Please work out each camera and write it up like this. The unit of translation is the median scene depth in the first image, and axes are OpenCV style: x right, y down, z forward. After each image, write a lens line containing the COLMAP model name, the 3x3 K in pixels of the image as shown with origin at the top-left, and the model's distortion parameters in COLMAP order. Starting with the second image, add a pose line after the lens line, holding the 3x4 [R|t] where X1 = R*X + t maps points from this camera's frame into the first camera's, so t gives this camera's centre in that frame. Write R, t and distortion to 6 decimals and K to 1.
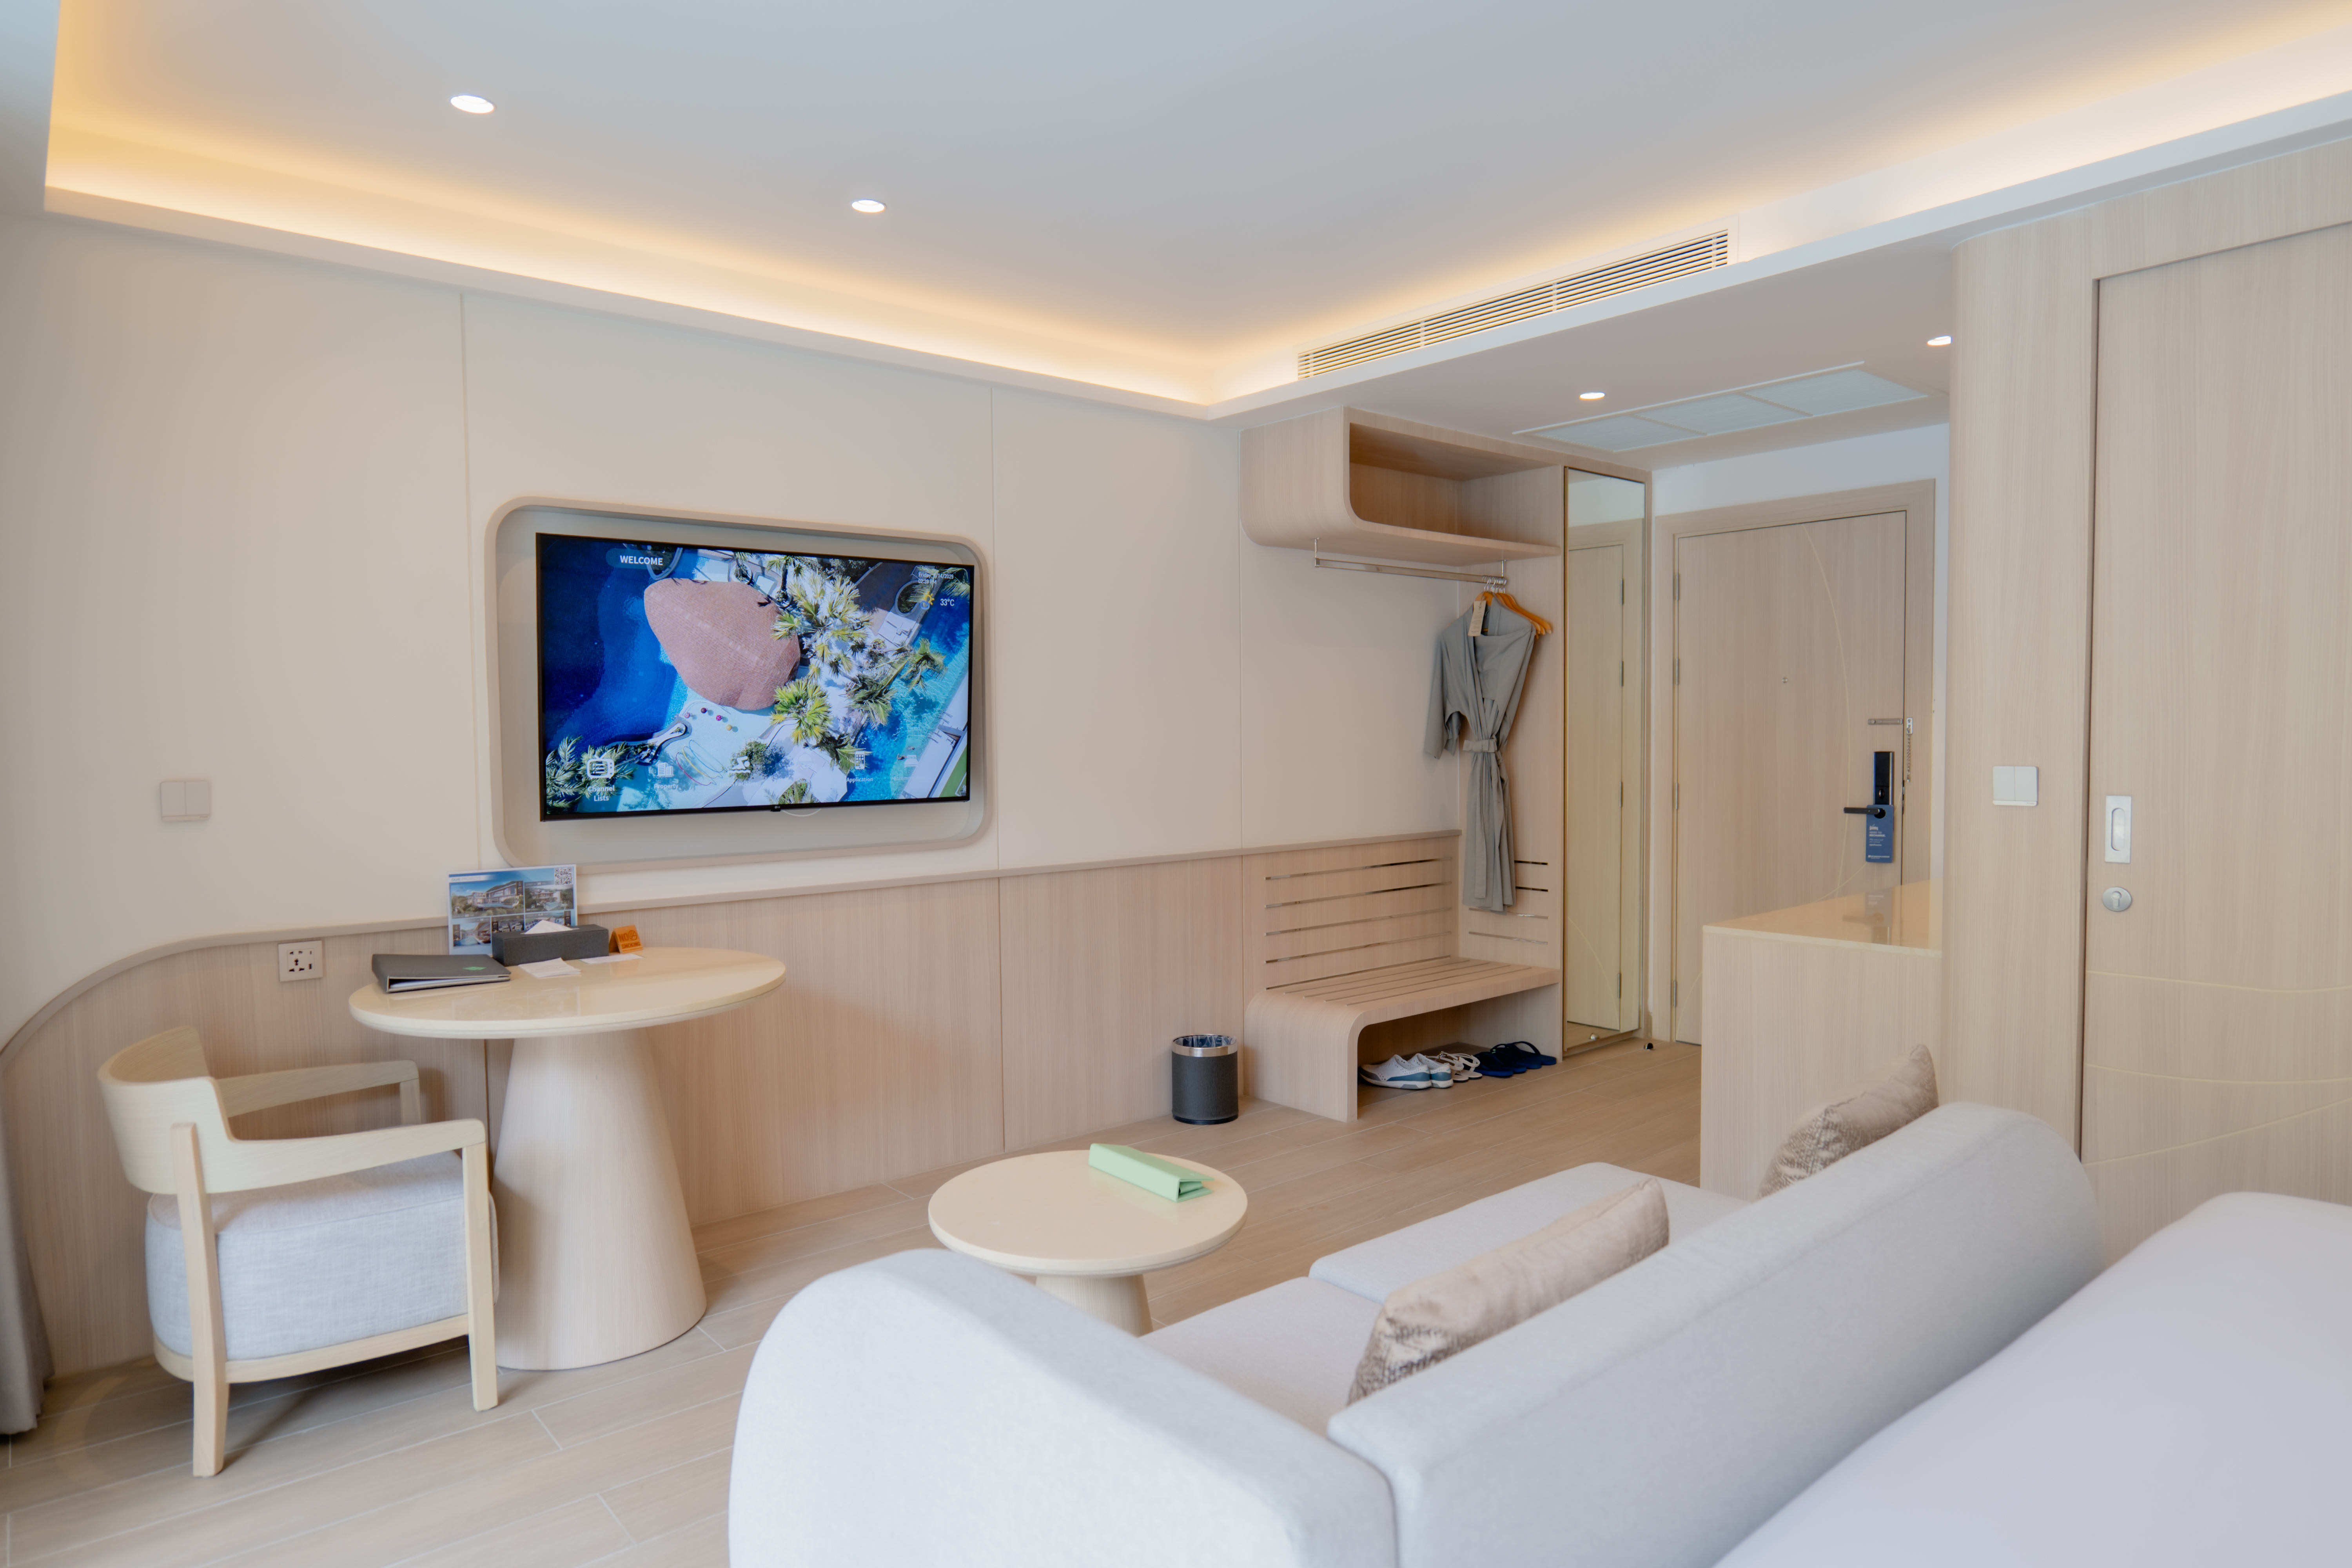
lens RADIAL K [[1381.9, 0, 1165.3], [0, 1381.9, 794.2], [0, 0, 1]] dist [-0.037956, 0.032256]
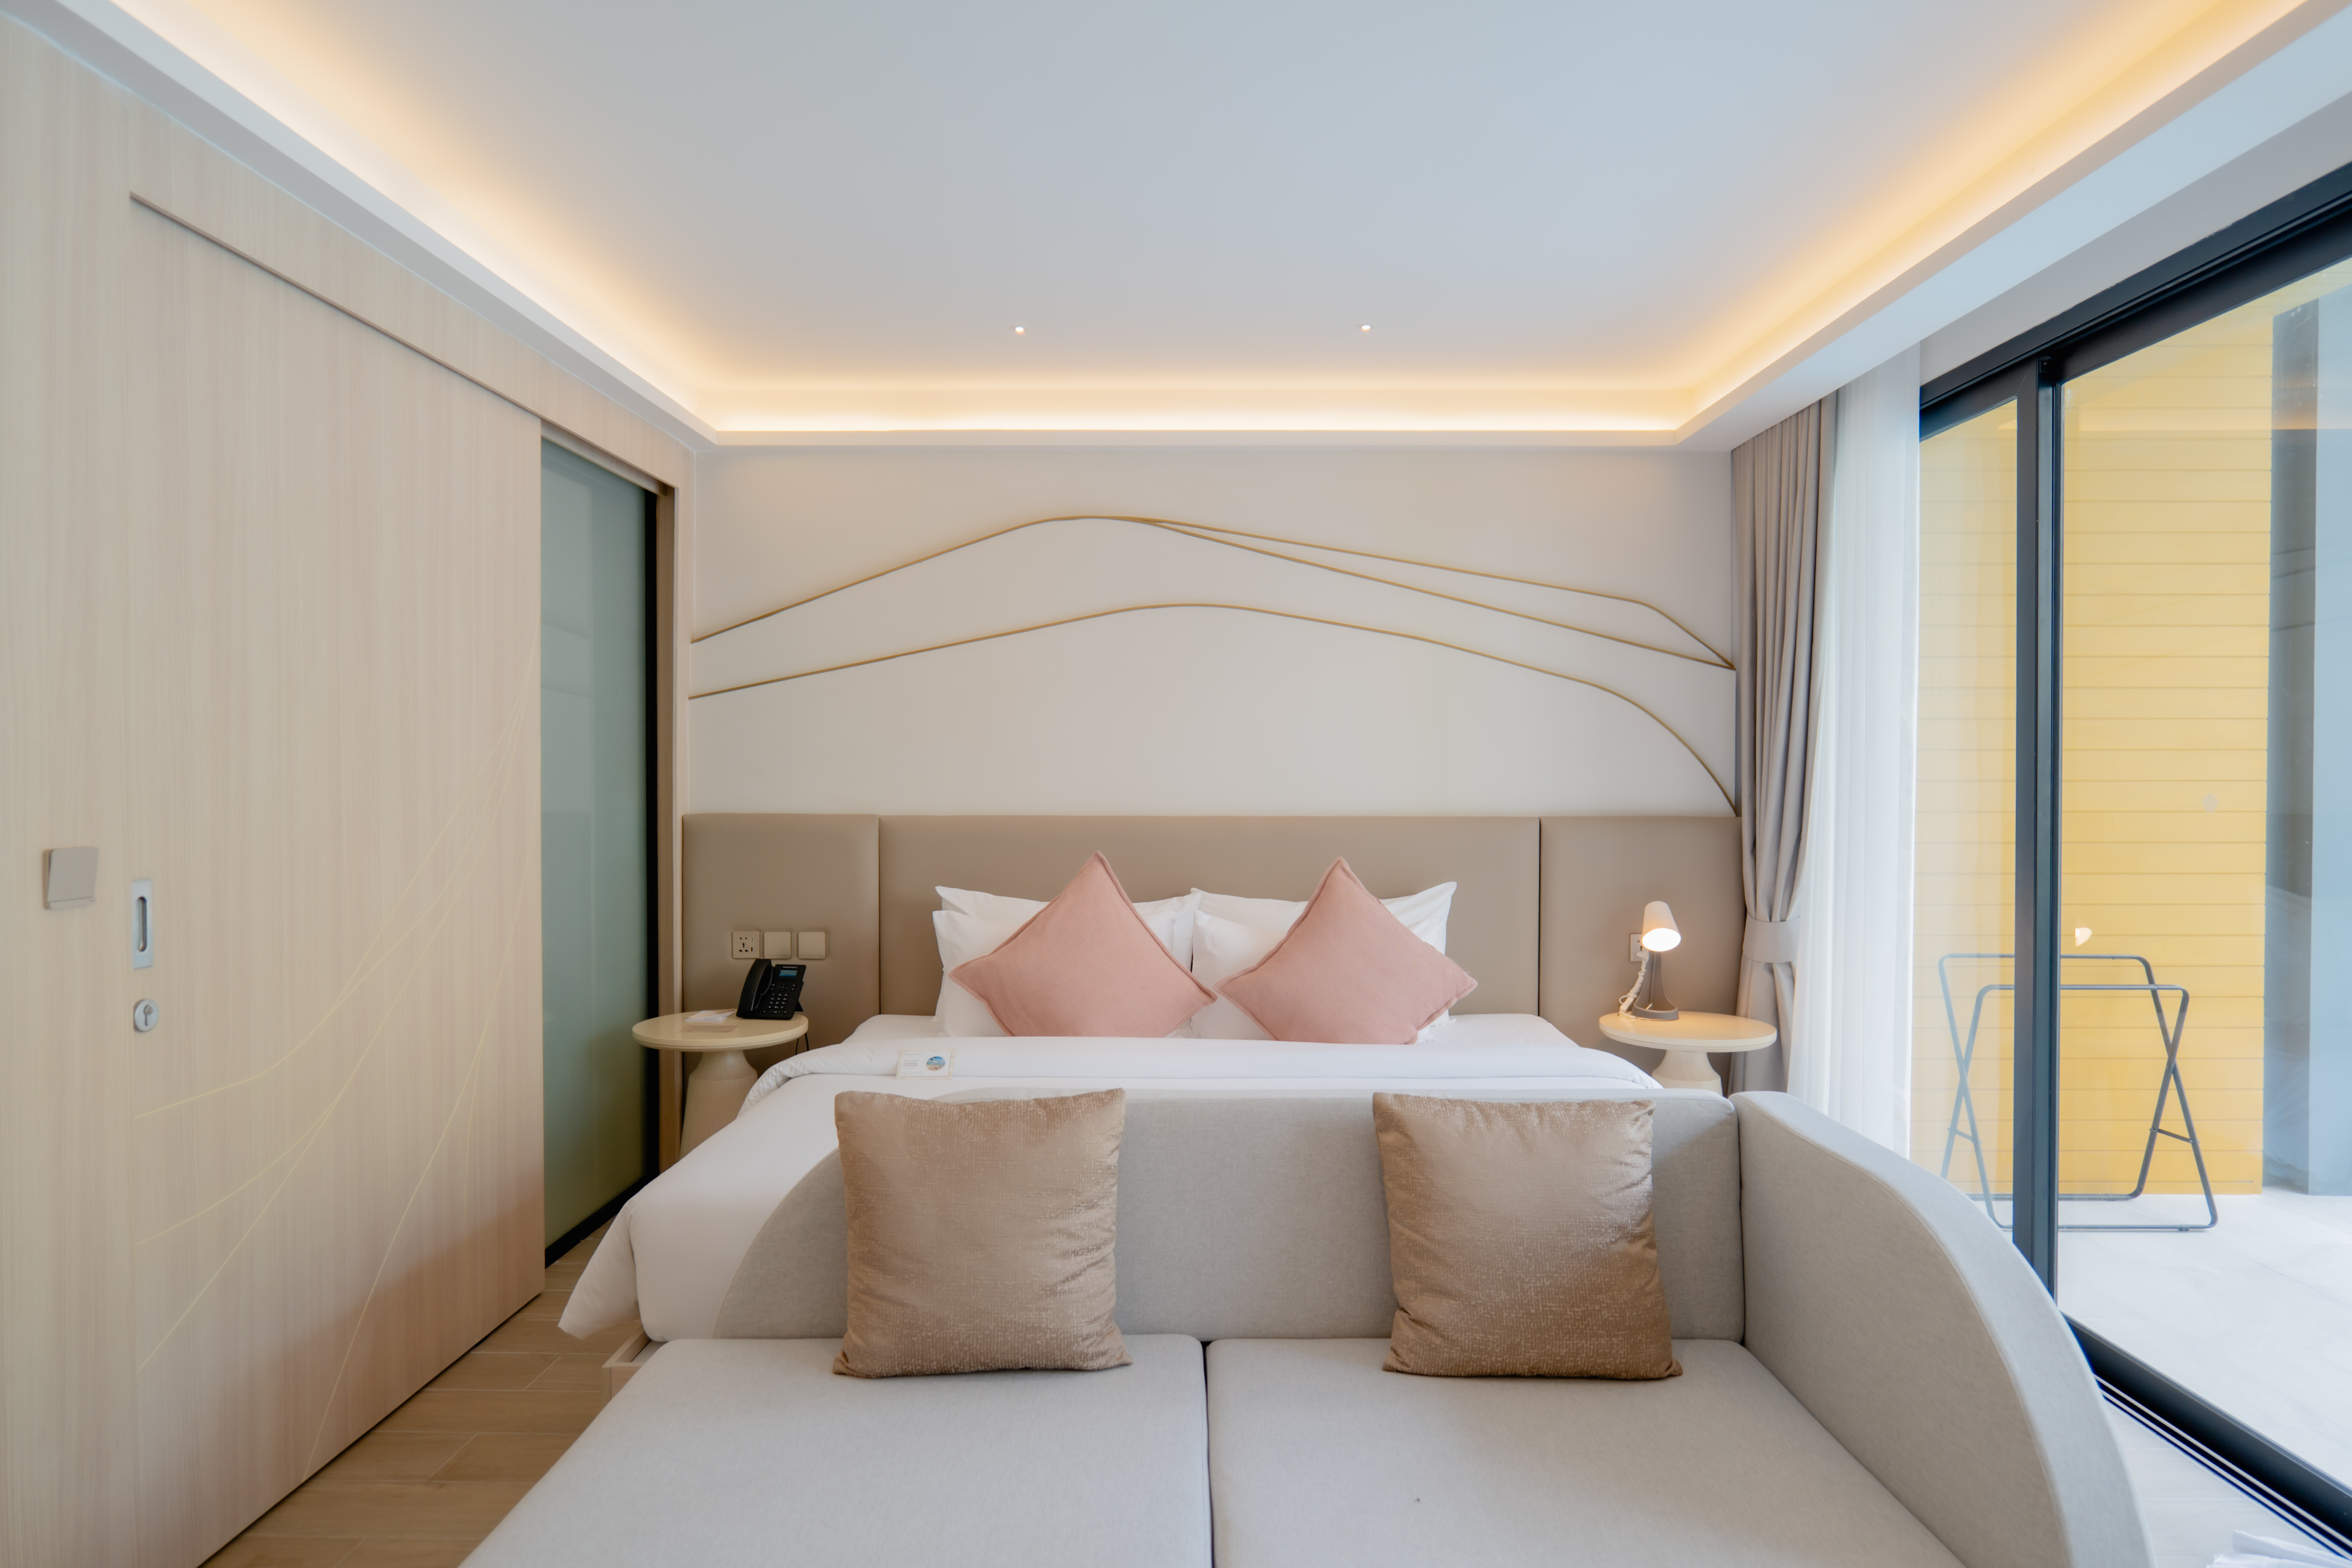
lens RADIAL K [[1410.4, 0, 1171.0], [0, 1410.4, 793.6], [0, 0, 1]] dist [-0.042304, 0.037026]
pose [[-0.758507, 0.000007, 0.651665, -0.141037], [0.036580, 0.998424, 0.042567, -0.034108], [-0.650638, 0.056126, -0.757311, 0.713318]]
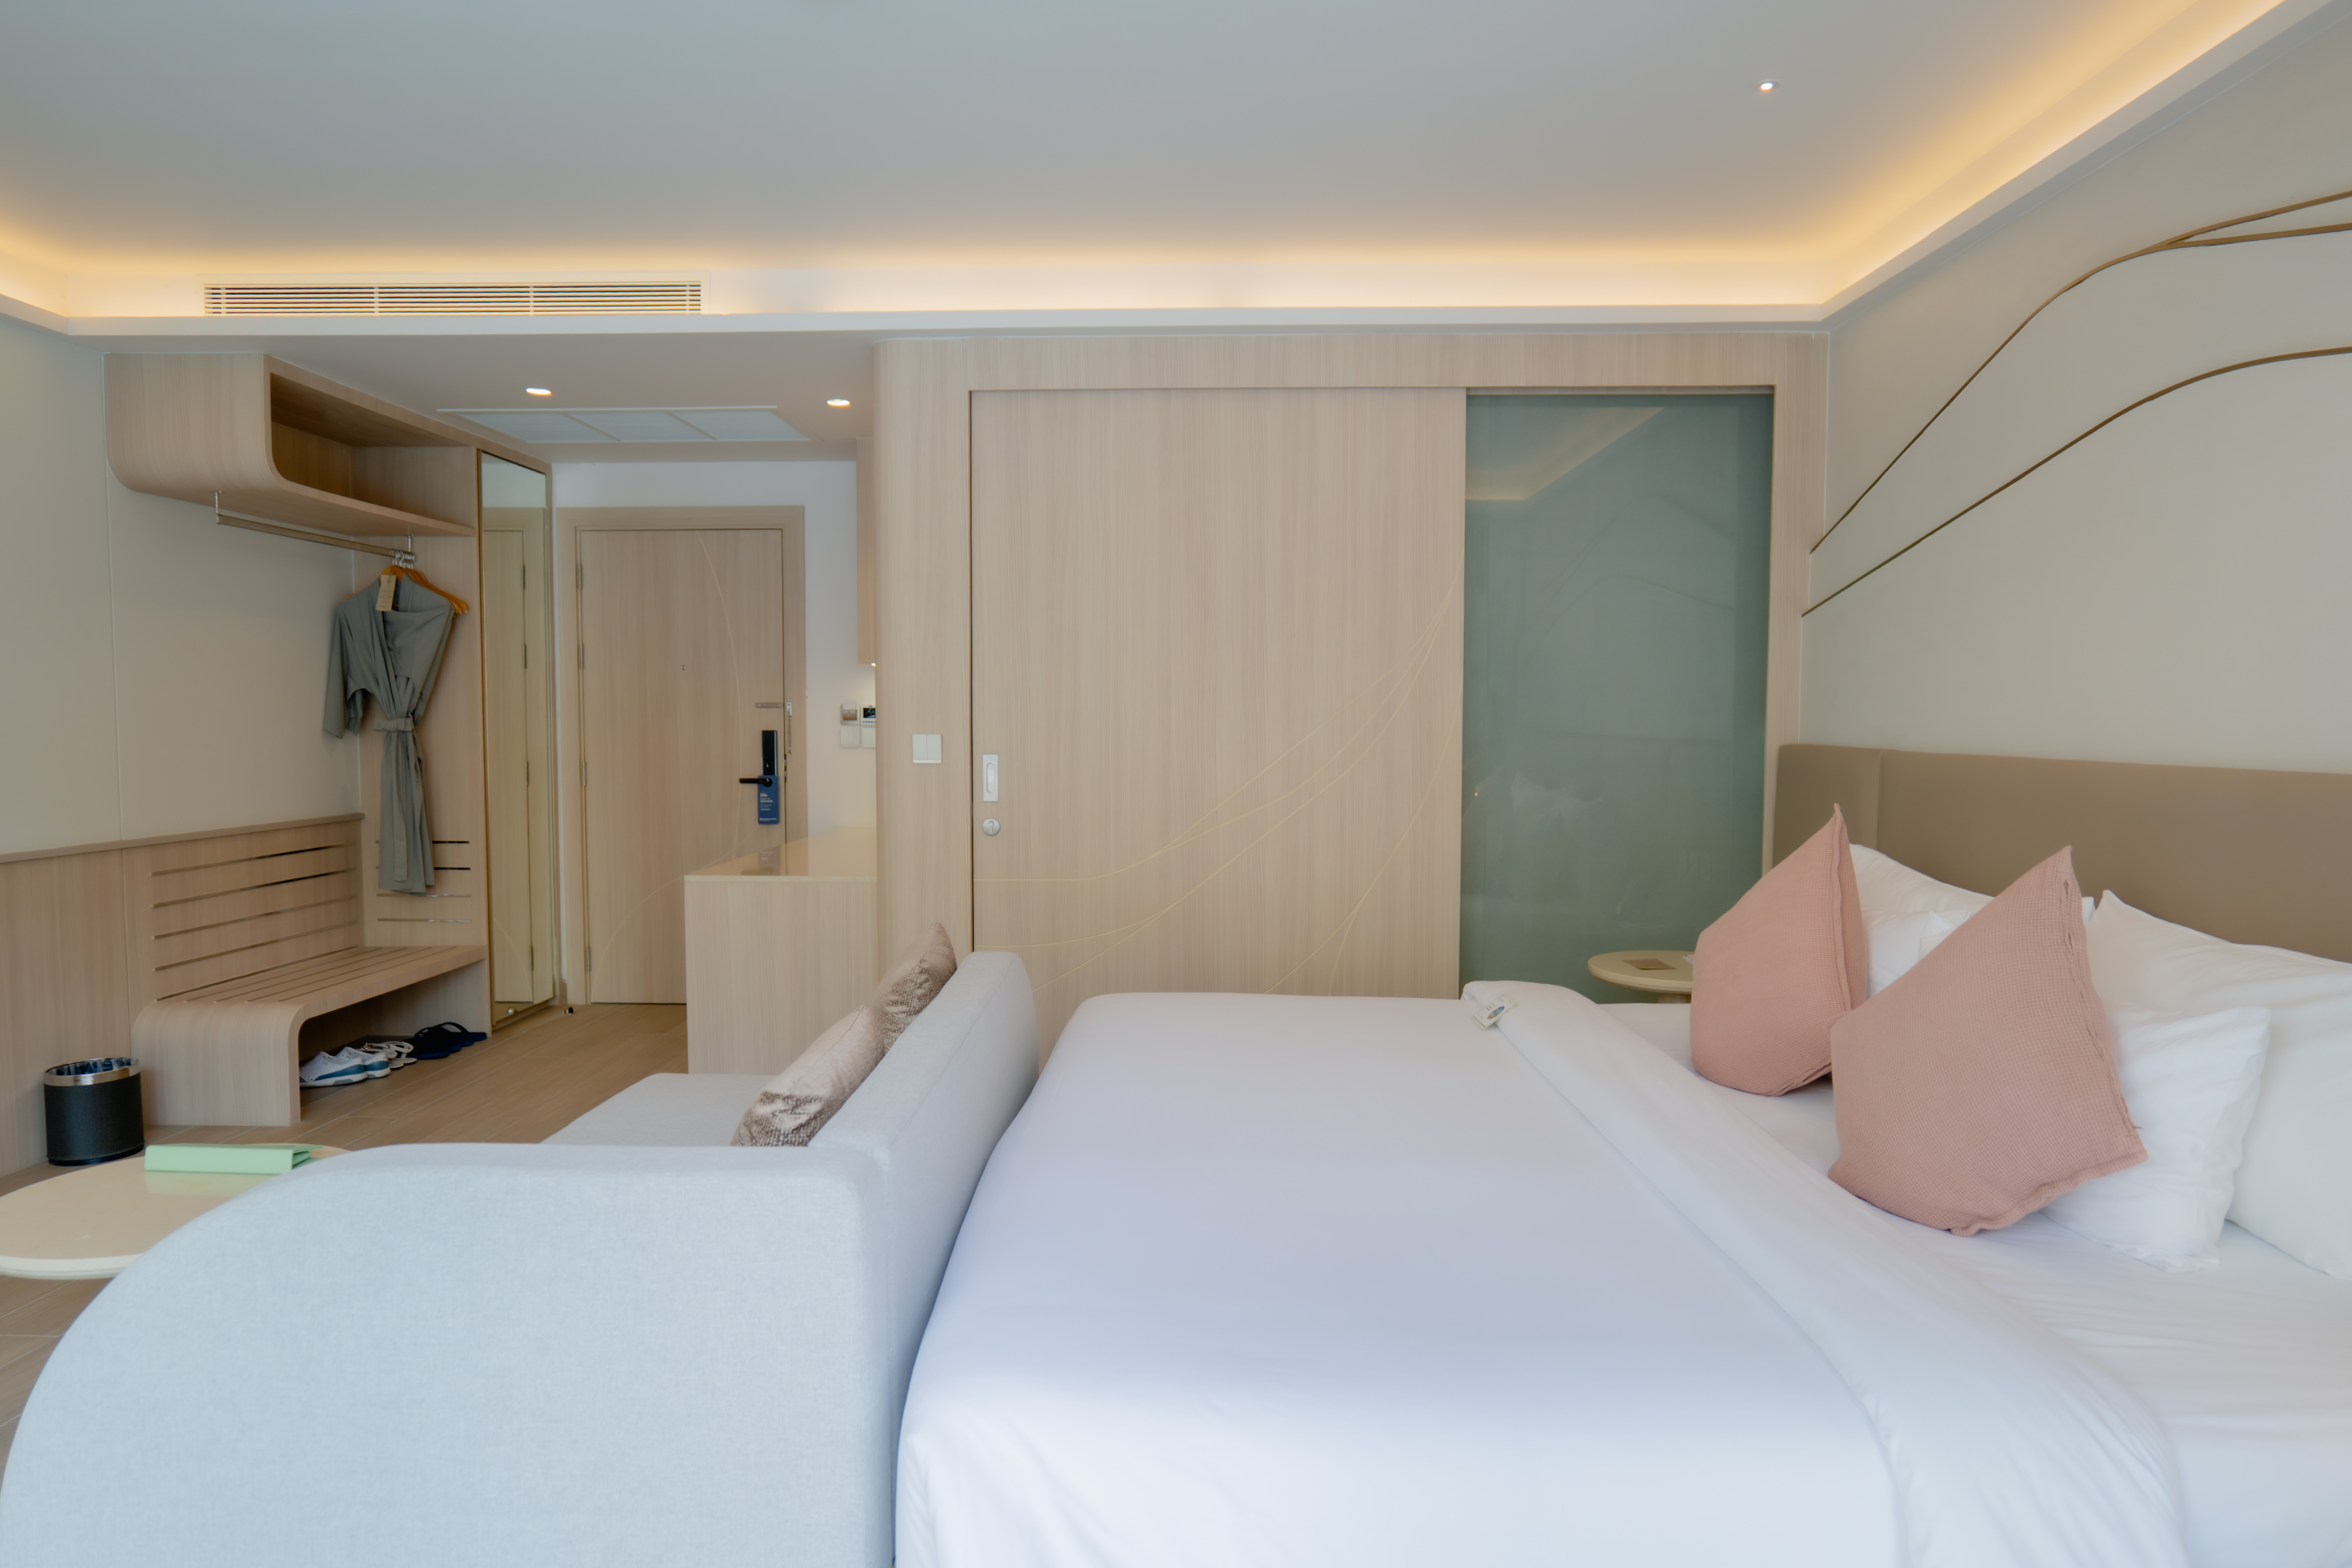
lens RADIAL K [[1410.5, 0, 1171.0], [0, 1410.5, 793.6], [0, 0, 1]] dist [-0.042304, 0.037026]
pose [[0.661393, -0.029686, 0.749452, -0.167342], [0.026133, 0.999522, 0.016529, 0.013294], [-0.749584, 0.008653, 0.661852, -0.069073]]
